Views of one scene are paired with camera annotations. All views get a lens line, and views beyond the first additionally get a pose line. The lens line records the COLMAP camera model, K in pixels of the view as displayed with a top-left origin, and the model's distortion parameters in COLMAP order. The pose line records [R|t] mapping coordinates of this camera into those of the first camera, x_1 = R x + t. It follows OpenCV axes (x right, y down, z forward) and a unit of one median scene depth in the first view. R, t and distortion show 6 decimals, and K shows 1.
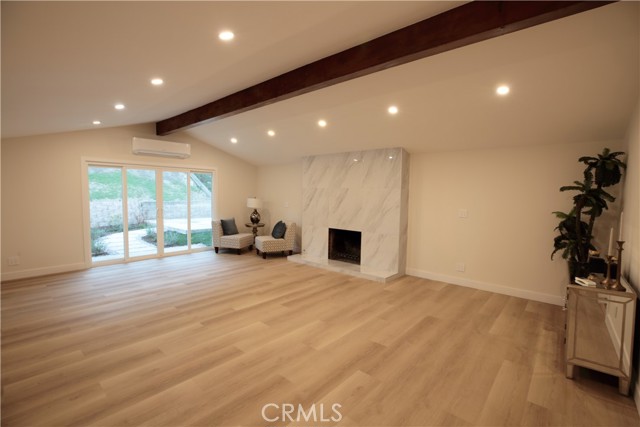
lens RADIAL K [[291.8, 0, 319.2], [0, 291.8, 213.5], [0, 0, 1]] dist [0.000440, 0.000169]
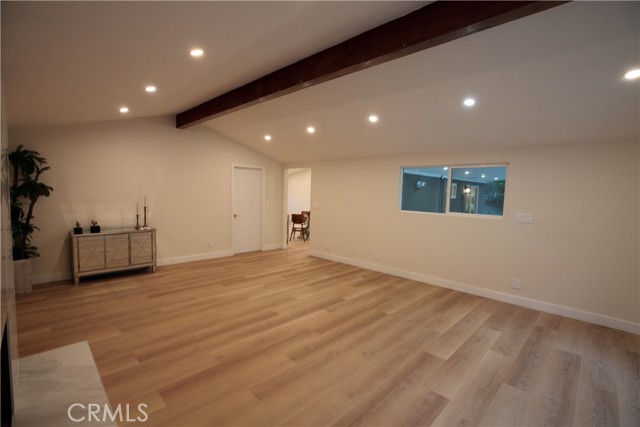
lens RADIAL K [[291.8, 0, 319.6], [0, 291.8, 213.4], [0, 0, 1]] dist [0.000440, 0.000169]
pose [[-0.997884, -0.039452, 0.051691, -0.309370], [-0.031689, 0.989184, 0.143214, -0.147768], [-0.056781, 0.141273, -0.988341, 1.958445]]
